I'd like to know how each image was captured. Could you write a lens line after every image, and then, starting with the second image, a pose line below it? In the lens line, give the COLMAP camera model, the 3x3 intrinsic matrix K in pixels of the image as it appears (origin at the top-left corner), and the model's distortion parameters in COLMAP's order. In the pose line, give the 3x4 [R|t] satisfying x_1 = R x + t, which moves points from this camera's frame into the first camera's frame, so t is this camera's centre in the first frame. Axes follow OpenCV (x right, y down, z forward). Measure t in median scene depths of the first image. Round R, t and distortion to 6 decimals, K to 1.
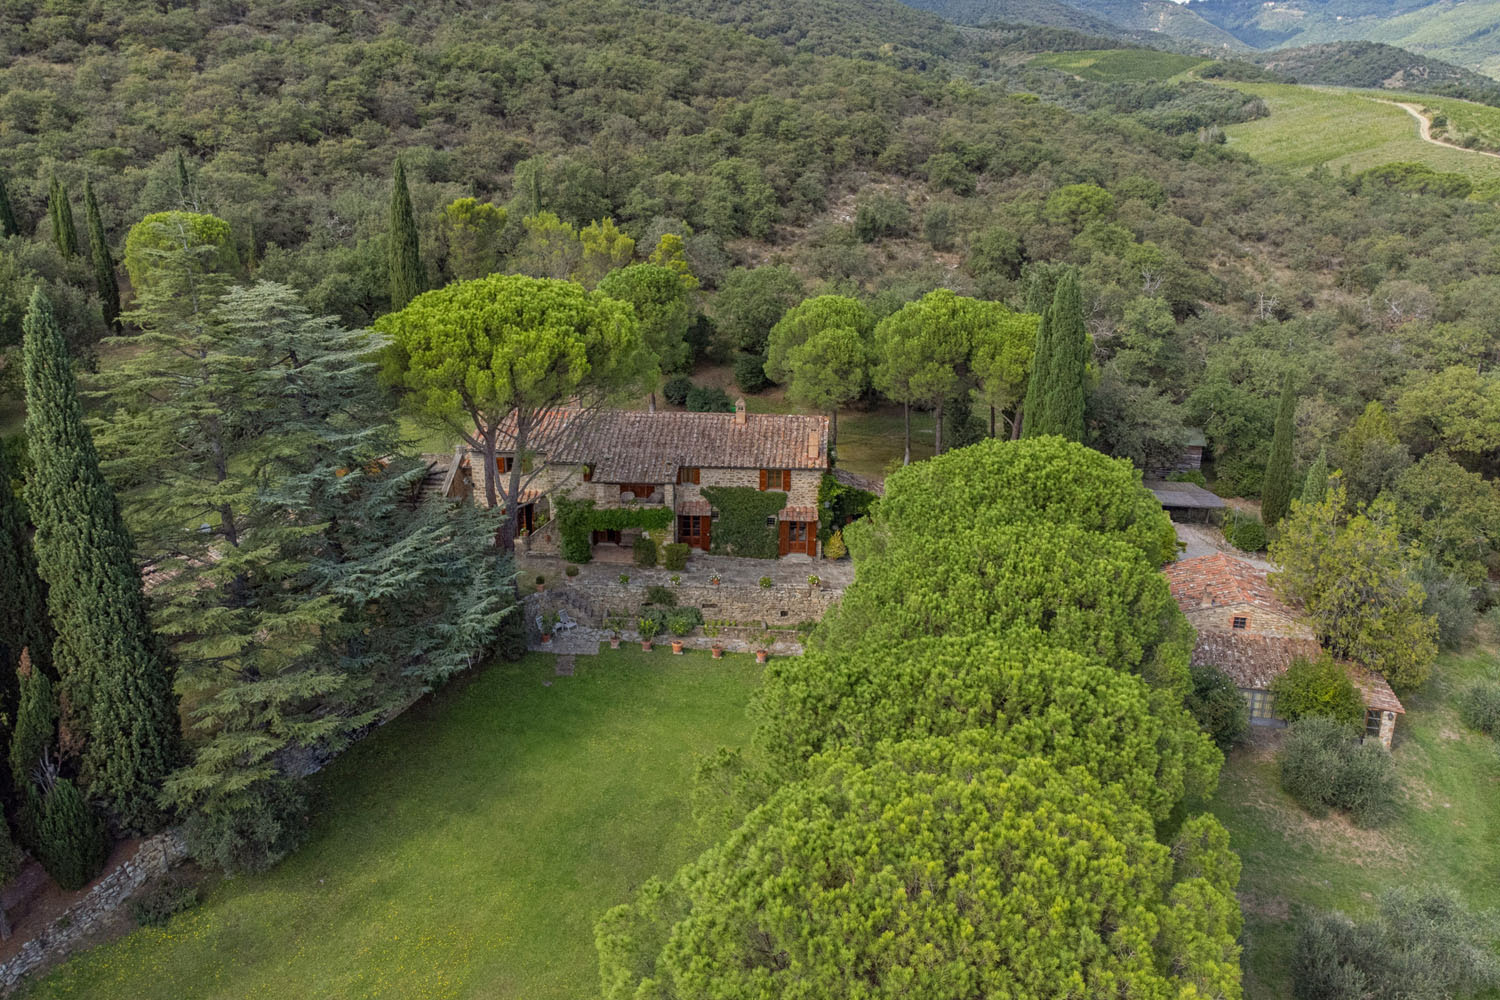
lens RADIAL K [[1110.8, 0, 746.8], [0, 1110.8, 513.2], [0, 0, 1]] dist [0.014077, 0.006545]
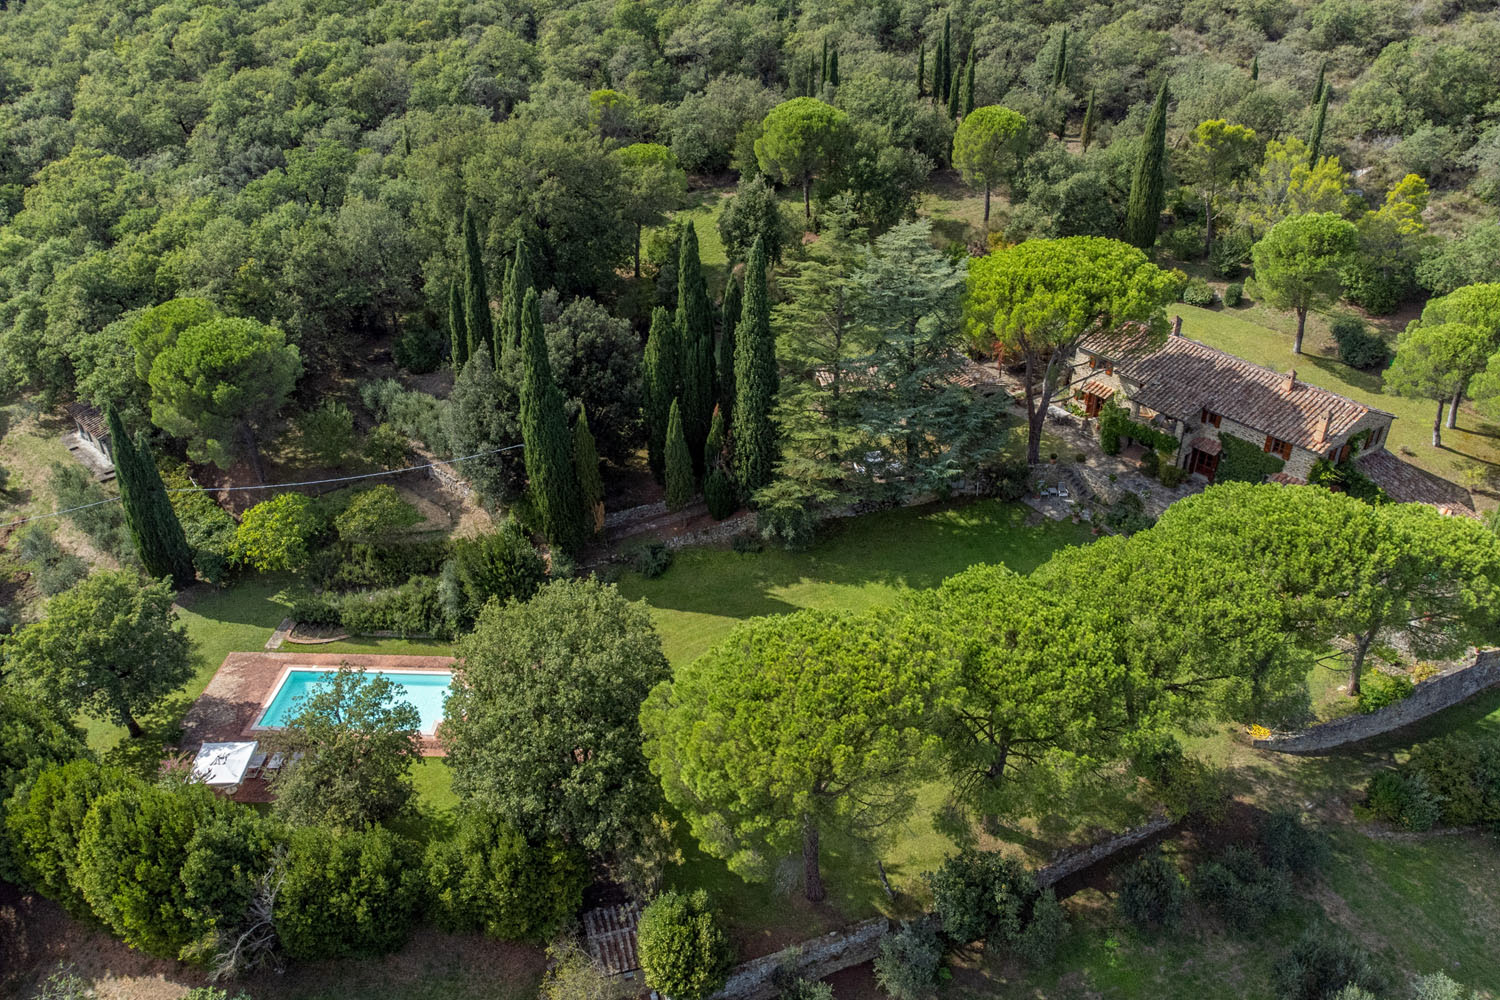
lens RADIAL K [[1110.8, 0, 746.8], [0, 1110.8, 513.2], [0, 0, 1]] dist [0.014077, 0.006545]
pose [[0.627281, 0.397269, -0.669847, 0.496230], [-0.235161, 0.916582, 0.323384, -0.217730], [0.742440, -0.045331, 0.668377, -0.202762]]
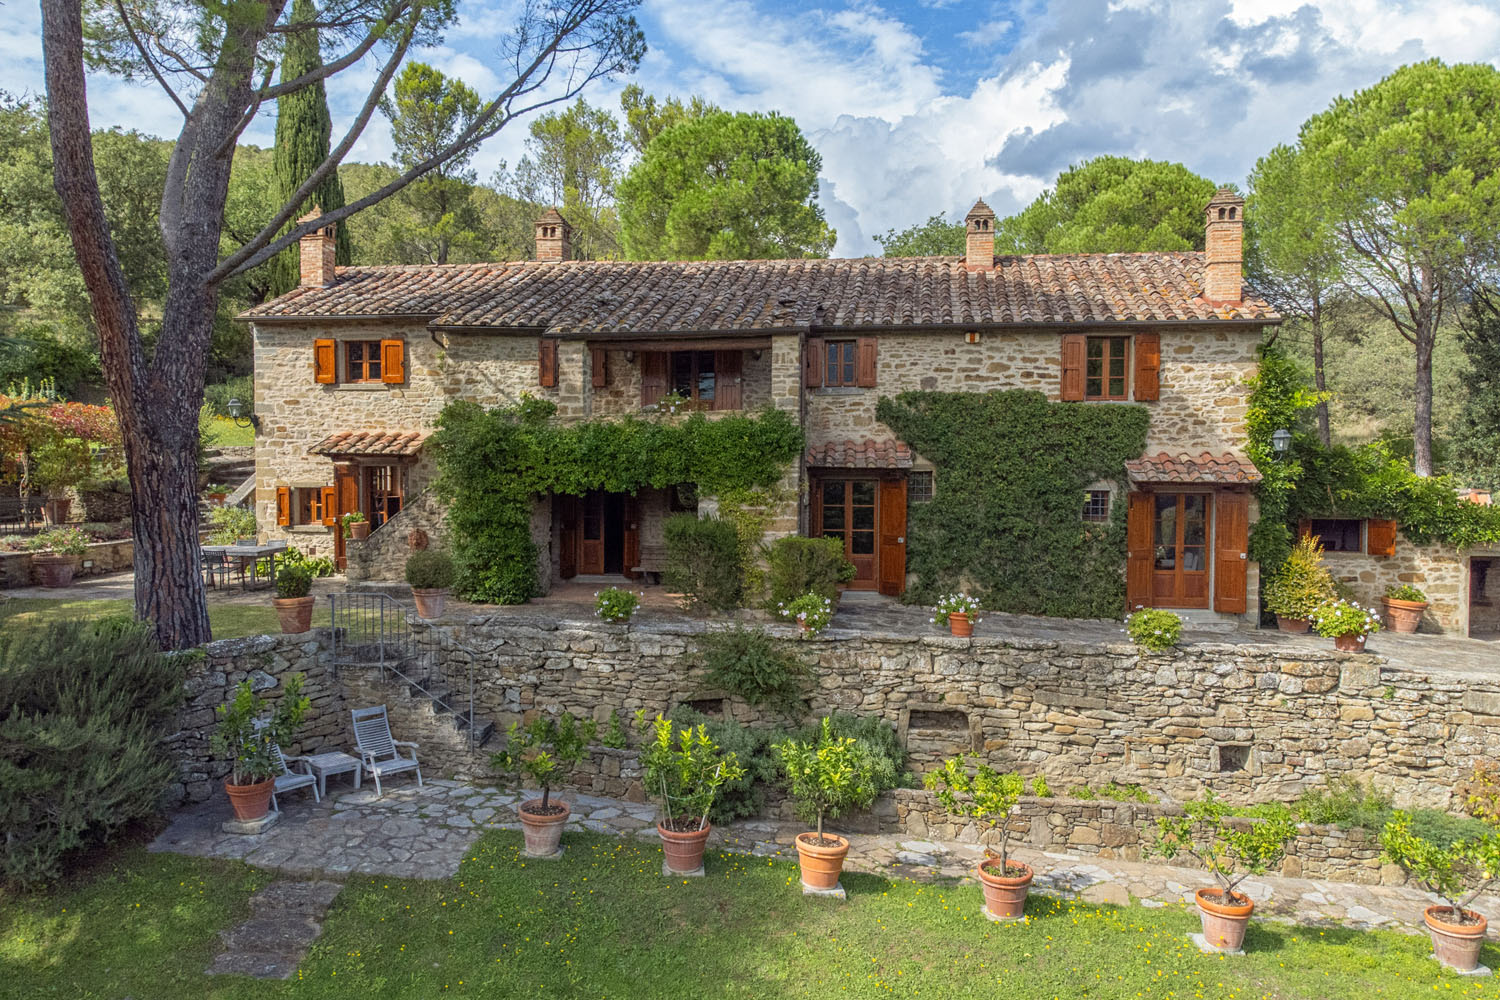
lens RADIAL K [[1106.6, 0, 748.6], [0, 1106.6, 509.4], [0, 0, 1]] dist [0.001250, 0.014911]
pose [[0.995972, -0.000267, -0.089669, -0.052140], [-0.024603, 0.960803, -0.276139, 0.104777], [0.086228, 0.277233, 0.956926, 0.703788]]
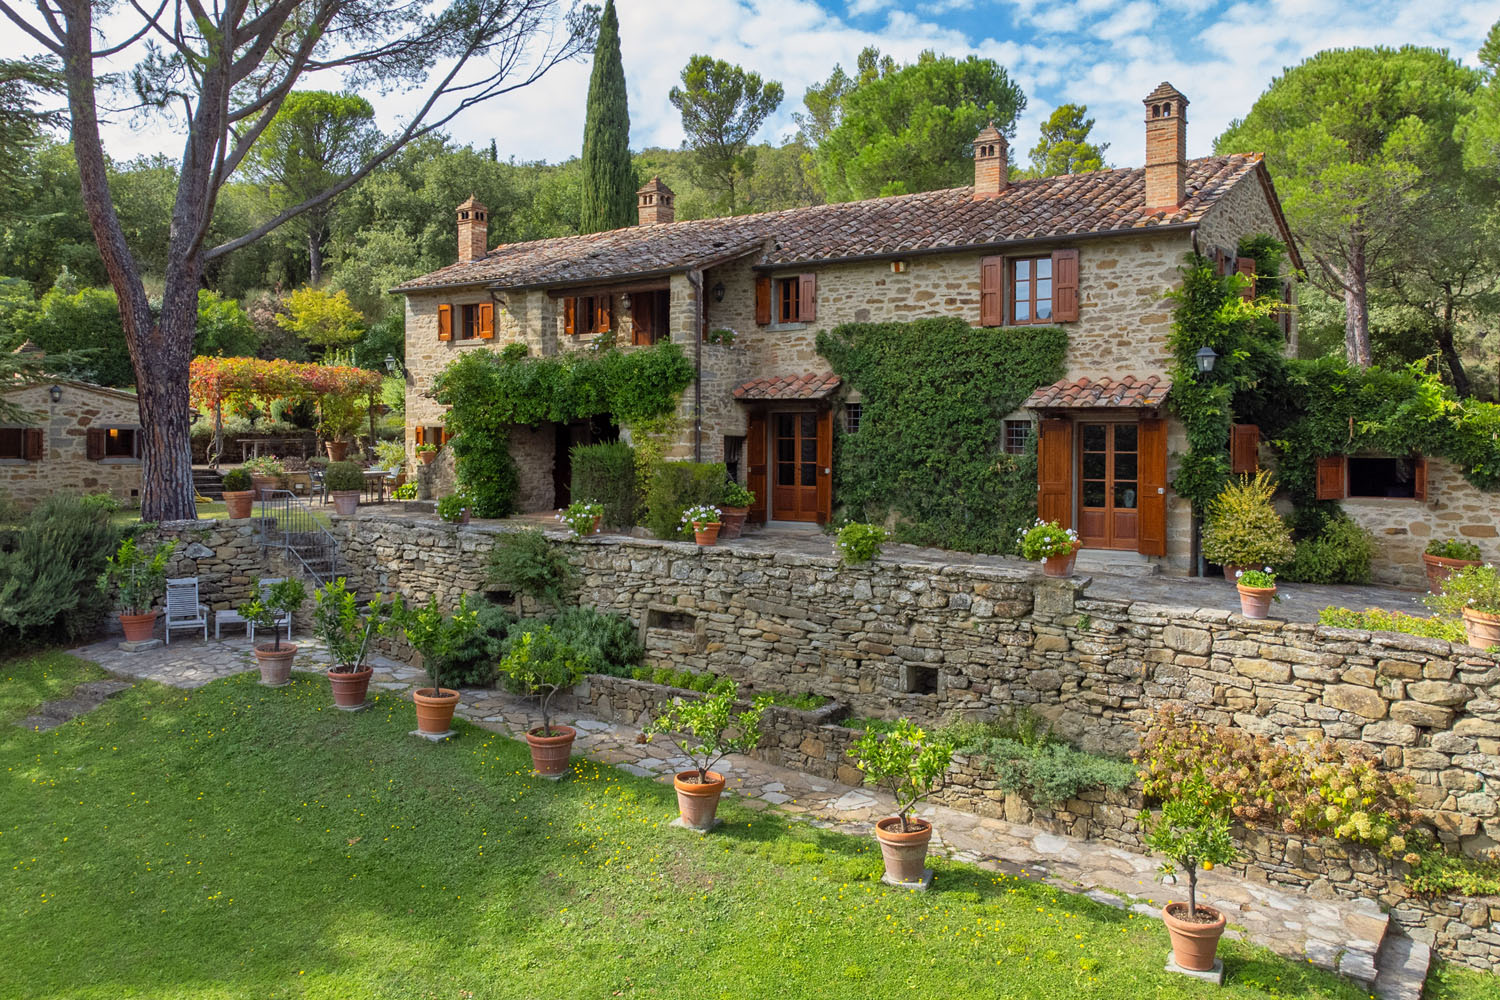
lens RADIAL K [[1151.7, 0, 756.5], [0, 1151.7, 458.4], [0, 0, 1]] dist [0.014163, -0.004311]
pose [[0.854107, 0.004706, -0.520076, 0.129722], [-0.163053, 0.951970, -0.259164, 0.111792], [0.493877, 0.306154, 0.813852, 0.731183]]
